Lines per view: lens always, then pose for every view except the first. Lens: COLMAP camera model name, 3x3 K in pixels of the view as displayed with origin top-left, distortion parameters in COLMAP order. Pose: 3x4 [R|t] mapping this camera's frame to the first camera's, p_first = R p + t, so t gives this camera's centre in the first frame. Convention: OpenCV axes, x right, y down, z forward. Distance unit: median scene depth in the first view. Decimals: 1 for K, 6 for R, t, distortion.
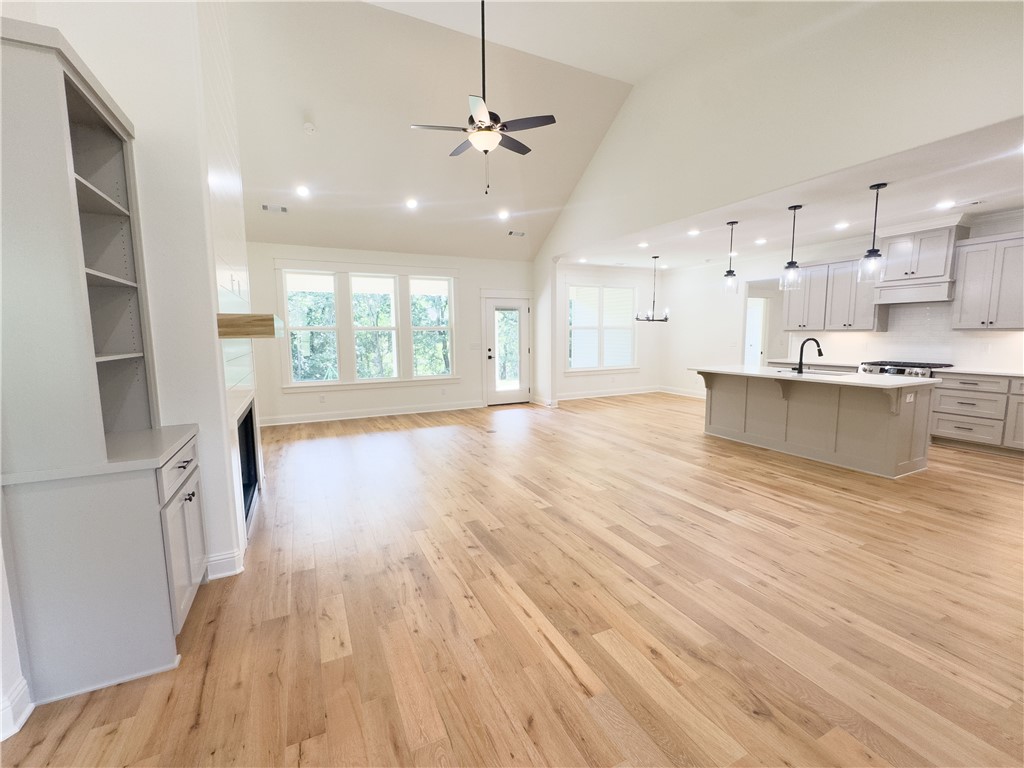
lens RADIAL K [[438.4, 0, 512.0], [0, 438.4, 384.0], [0, 0, 1]] dist [-0.003049, -0.000485]
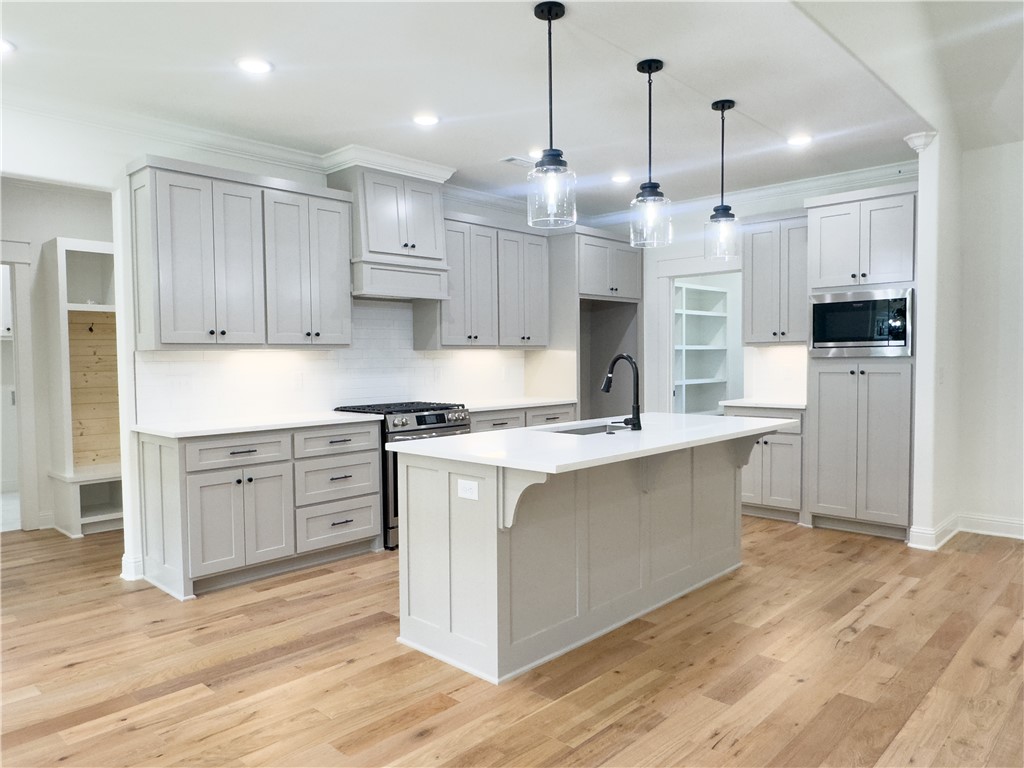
lens RADIAL K [[706.7, 0, 512.0], [0, 706.7, 384.0], [0, 0, 1]] dist [0.006883, -0.000337]
pose [[-0.352304, -0.025986, 0.935525, -0.000602], [0.120827, 0.989986, 0.073000, -0.142701], [-0.928053, 0.138755, -0.345636, 1.365237]]
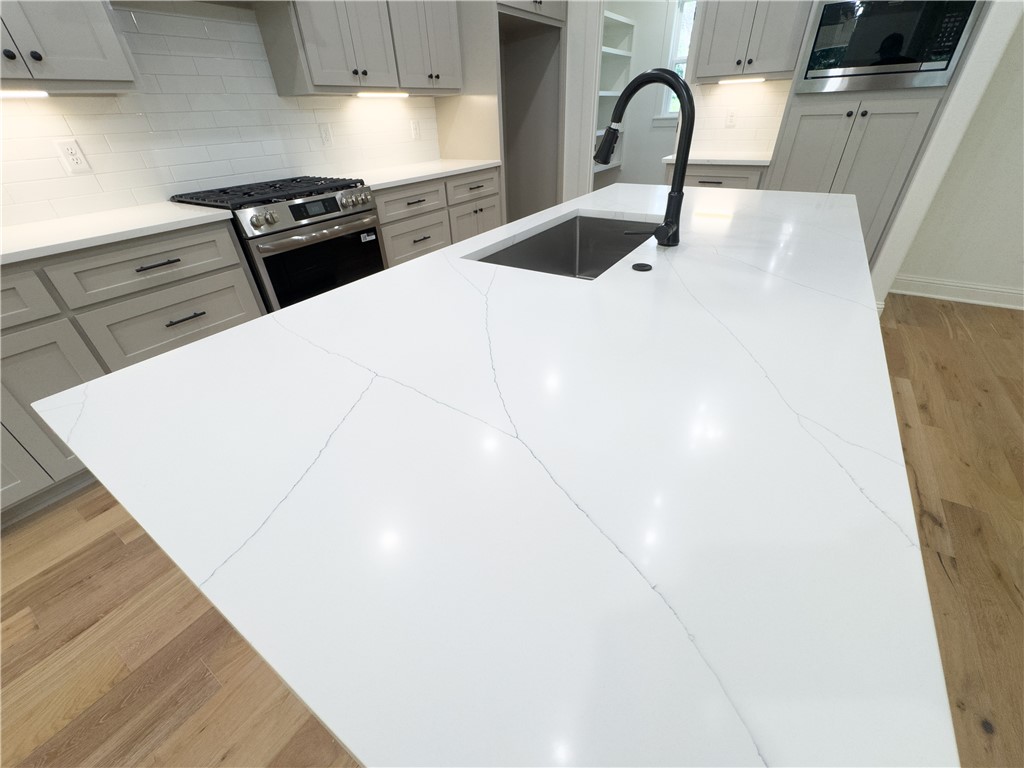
lens RADIAL K [[413.1, 0, 512.0], [0, 413.1, 384.0], [0, 0, 1]] dist [-0.004956, 0.000005]
pose [[-0.511924, -0.451653, 0.730714, 0.491960], [0.137570, 0.796544, 0.588721, -0.110356], [-0.847943, 0.401905, -0.345636, 1.178134]]
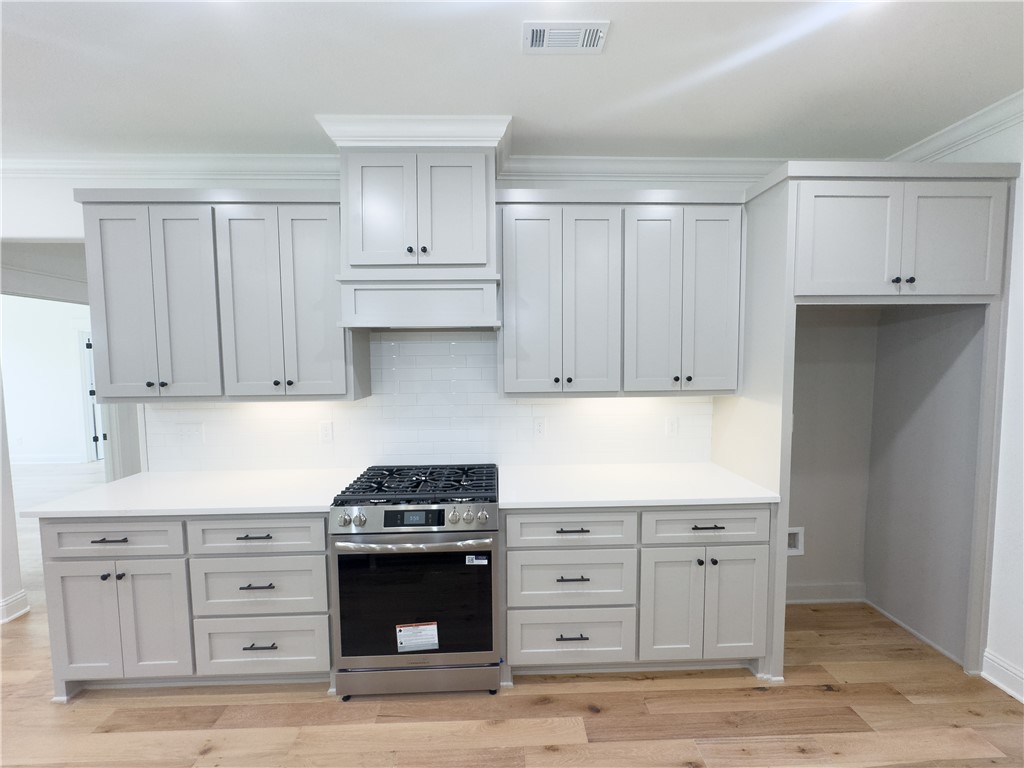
lens RADIAL K [[409.8, 0, 512.0], [0, 409.8, 384.0], [0, 0, 1]] dist [-0.003974, 0.000042]
pose [[0.407890, -0.054149, 0.911424, 0.686264], [0.111911, 0.993678, 0.008952, -0.147722], [-0.906147, 0.098347, 0.411371, 0.884161]]
